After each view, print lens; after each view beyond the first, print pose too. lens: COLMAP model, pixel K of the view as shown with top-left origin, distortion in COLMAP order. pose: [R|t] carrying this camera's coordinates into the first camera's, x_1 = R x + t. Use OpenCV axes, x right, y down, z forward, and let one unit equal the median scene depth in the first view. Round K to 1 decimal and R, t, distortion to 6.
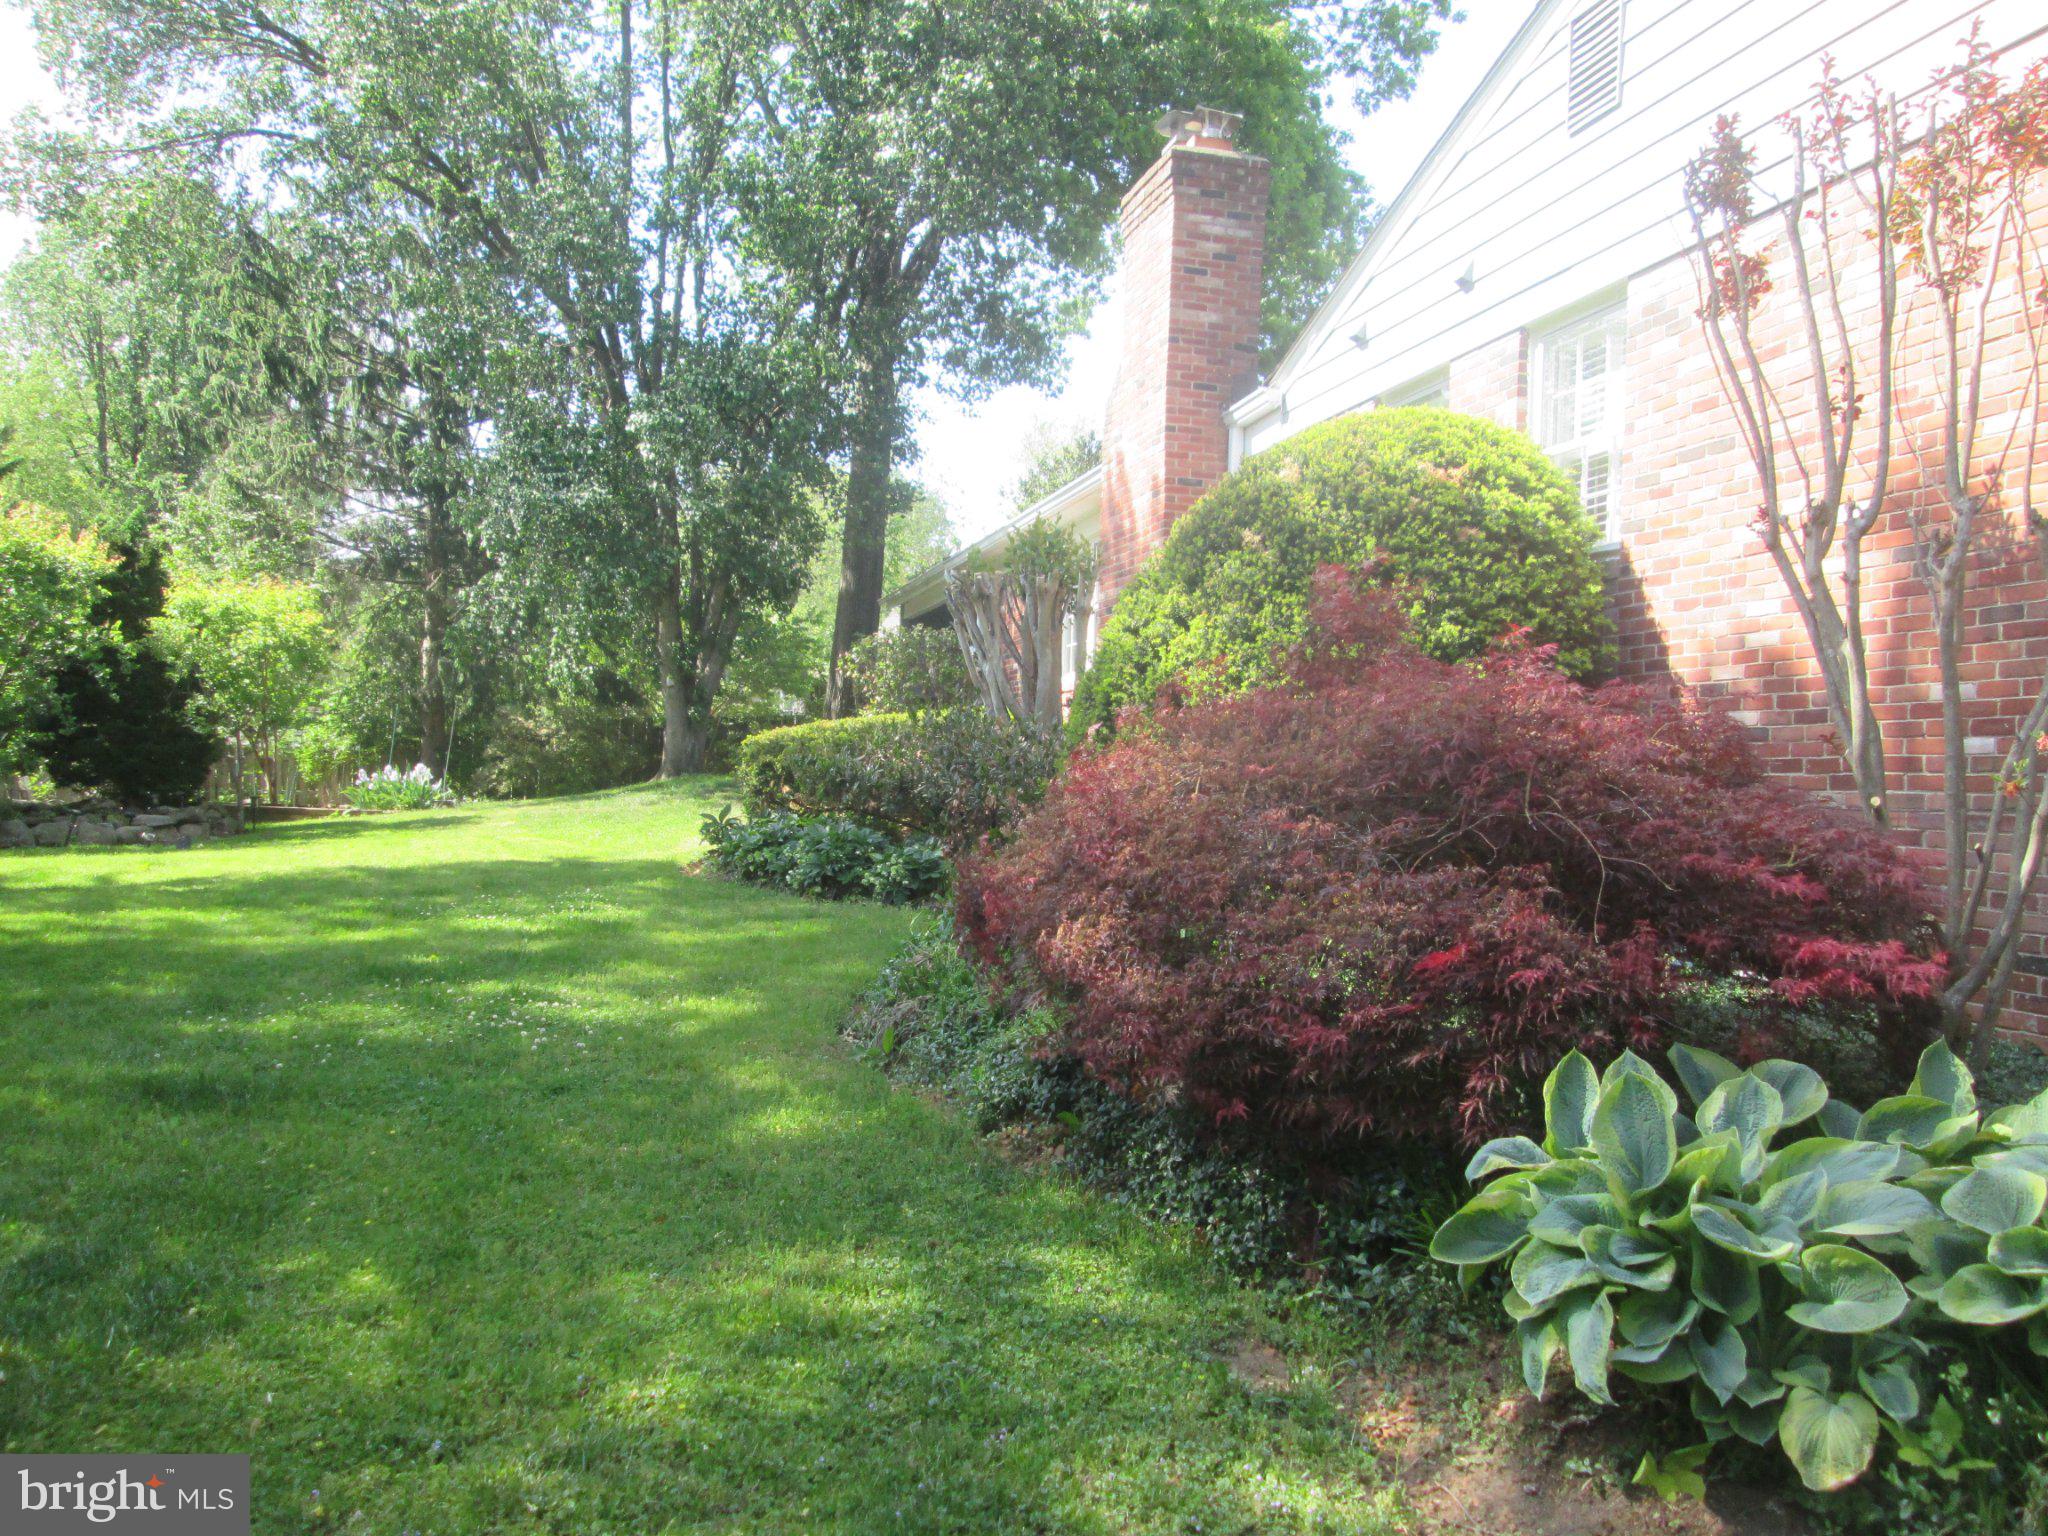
lens RADIAL K [[1756.8, 0, 1024.0], [0, 1756.8, 768.0], [0, 0, 1]] dist [0.008363, 0.010347]
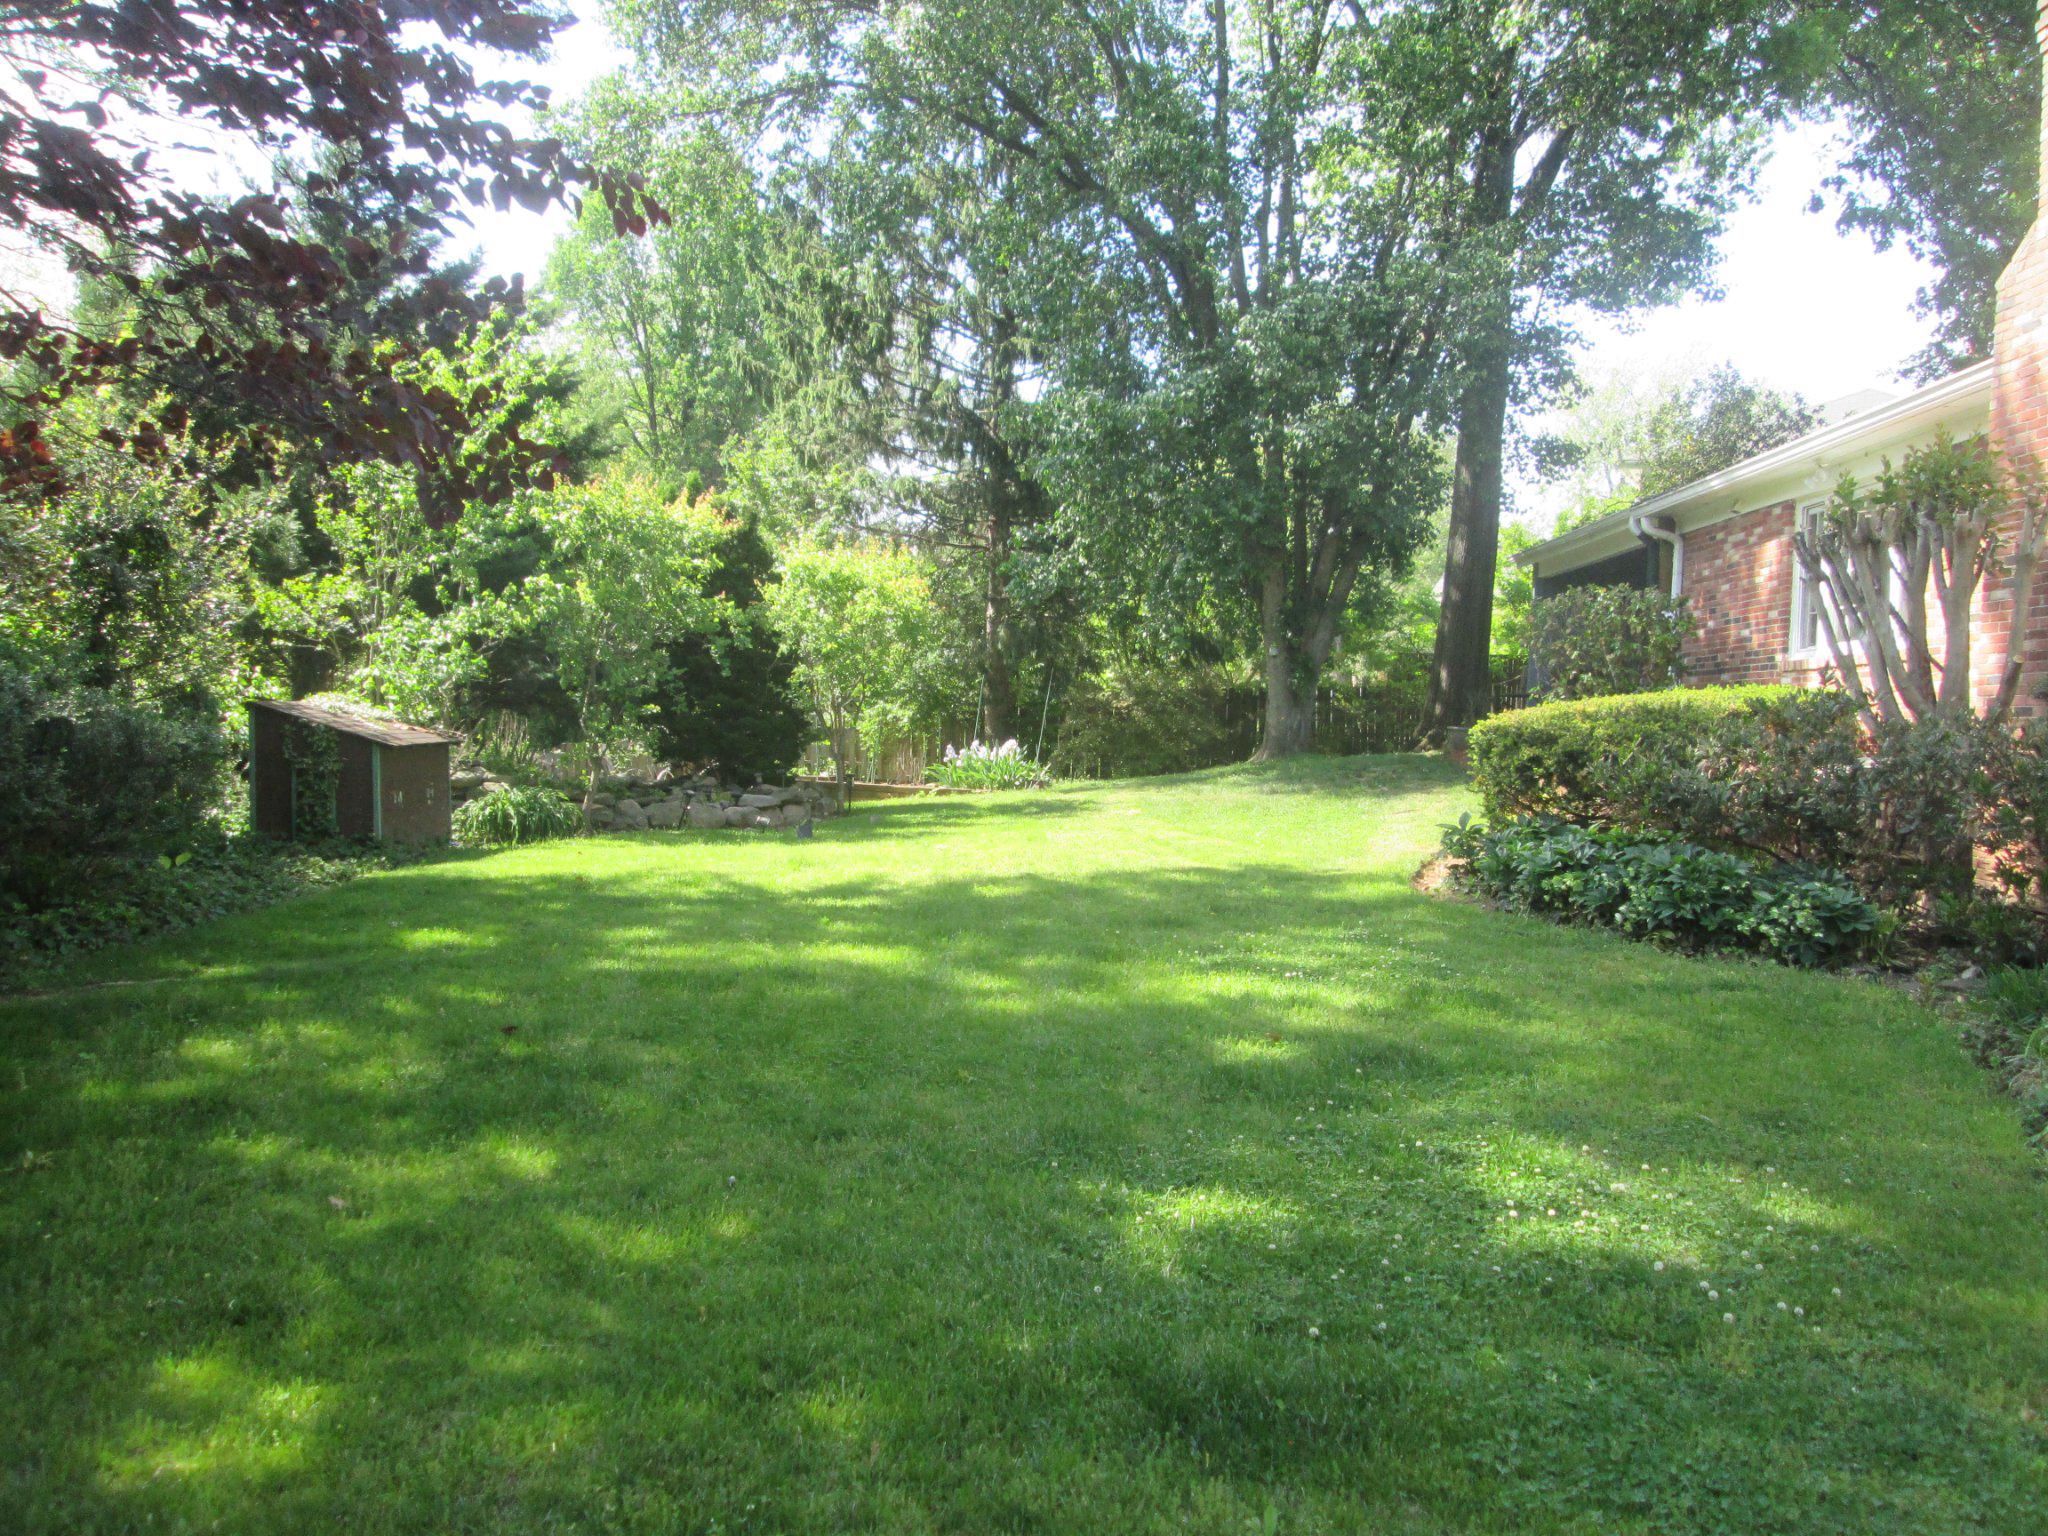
lens RADIAL K [[1644.6, 0, 1024.0], [0, 1644.6, 768.0], [0, 0, 1]] dist [0.002976, 0.001193]
pose [[0.973863, 0.012037, -0.226817, -0.155707], [-0.005535, 0.999556, 0.029280, -0.014957], [0.227068, -0.027259, 0.973497, 0.172040]]
